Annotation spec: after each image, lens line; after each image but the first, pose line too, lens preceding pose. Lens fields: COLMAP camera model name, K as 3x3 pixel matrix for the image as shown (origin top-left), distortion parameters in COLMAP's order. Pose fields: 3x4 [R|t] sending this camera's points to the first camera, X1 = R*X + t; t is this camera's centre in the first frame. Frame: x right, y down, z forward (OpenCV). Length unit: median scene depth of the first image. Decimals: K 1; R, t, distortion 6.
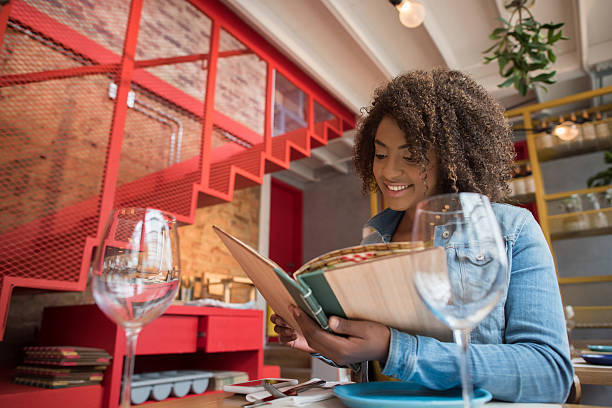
lens RADIAL K [[421.5, 0, 308.0], [0, 421.5, 201.2], [0, 0, 1]] dist [-0.069236, 0.048874]
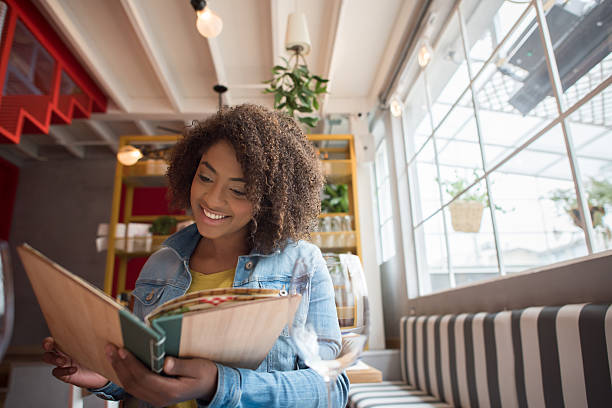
lens RADIAL K [[422.6, 0, 306.0], [0, 422.6, 204.0], [0, 0, 1]] dist [-0.049981, 0.045074]
pose [[0.798991, 0.137991, 0.585296, -0.094362], [-0.145342, 0.988772, -0.034709, -0.024723], [-0.583514, -0.057336, 0.810077, 0.028314]]
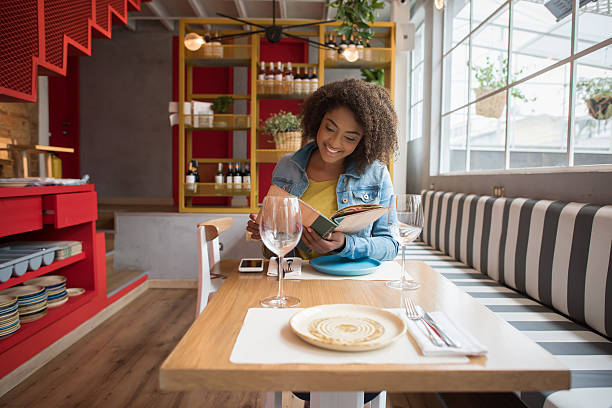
lens RADIAL K [[422.6, 0, 306.0], [0, 422.6, 204.0], [0, 0, 1]] dist [-0.049981, 0.045074]
pose [[0.819717, -0.028976, 0.572035, -0.391693], [-0.176554, 0.937306, 0.300478, -0.146350], [-0.544878, -0.347302, 0.763210, -0.148504]]
